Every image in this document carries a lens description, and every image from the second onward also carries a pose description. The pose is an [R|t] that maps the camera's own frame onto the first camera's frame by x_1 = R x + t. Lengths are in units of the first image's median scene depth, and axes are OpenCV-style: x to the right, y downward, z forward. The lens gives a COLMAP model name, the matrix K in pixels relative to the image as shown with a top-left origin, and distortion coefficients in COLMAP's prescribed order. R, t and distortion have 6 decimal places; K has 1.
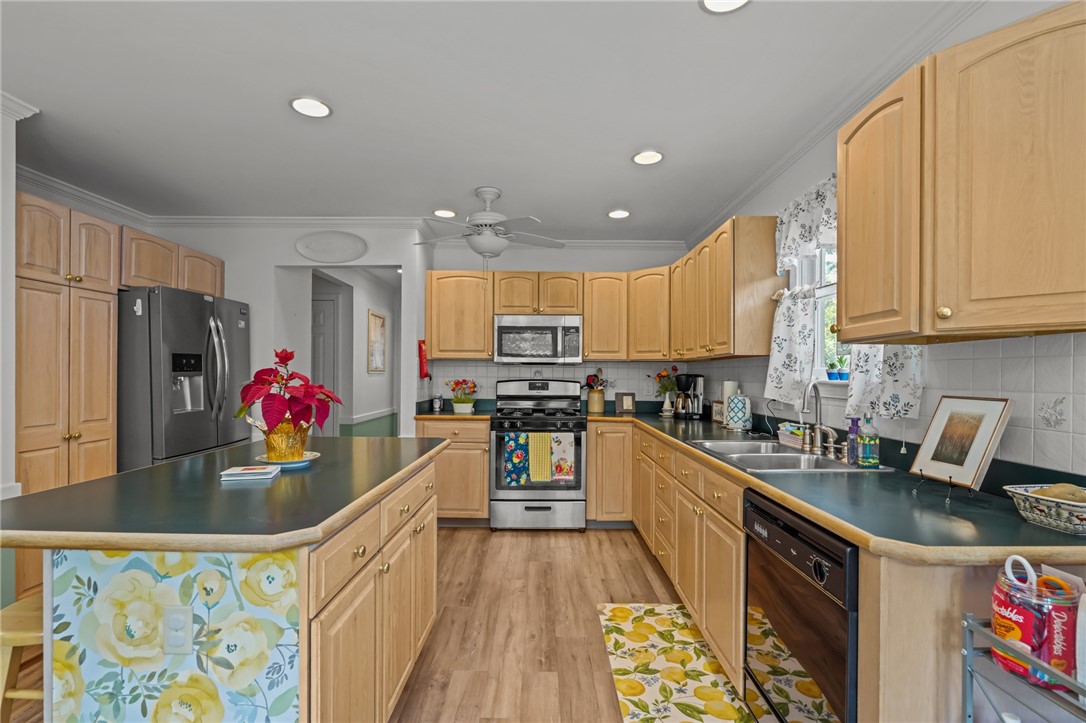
lens RADIAL K [[493.1, 0, 544.9], [0, 493.1, 373.7], [0, 0, 1]] dist [-0.007088, 0.002364]
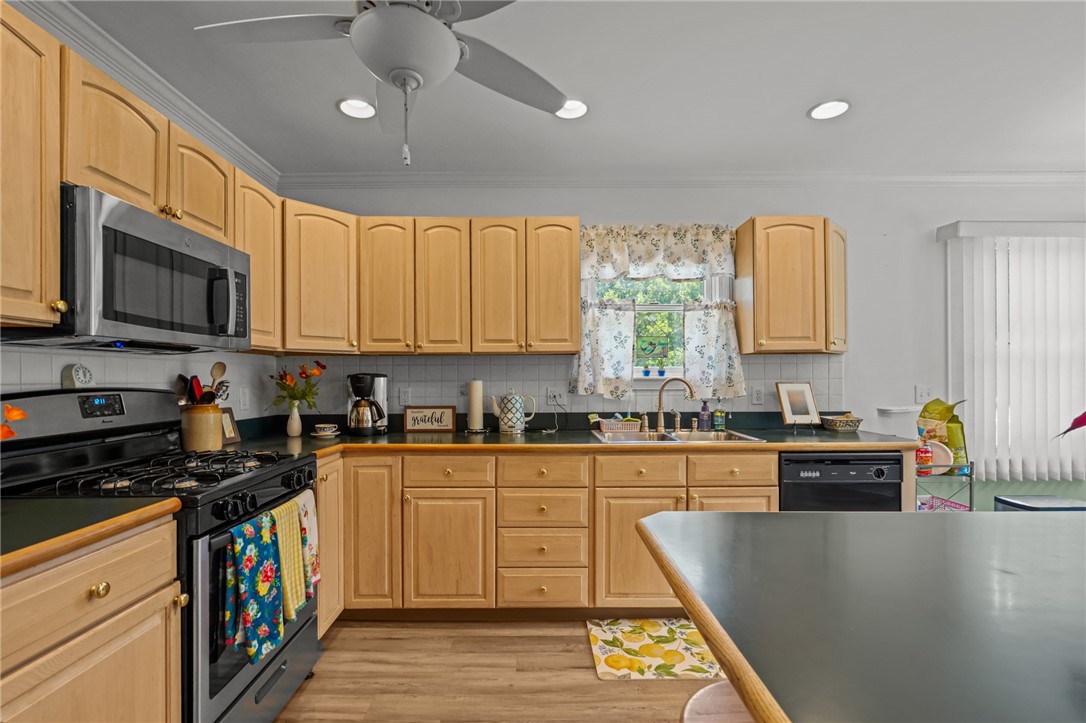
lens RADIAL K [[493.1, 0, 540.1], [0, 493.1, 377.6], [0, 0, 1]] dist [-0.007088, 0.002364]
pose [[0.002860, -0.008247, 0.999962, -0.690140], [0.003852, 0.999959, 0.008236, 0.003838], [-0.999988, 0.003828, 0.002891, 1.176545]]
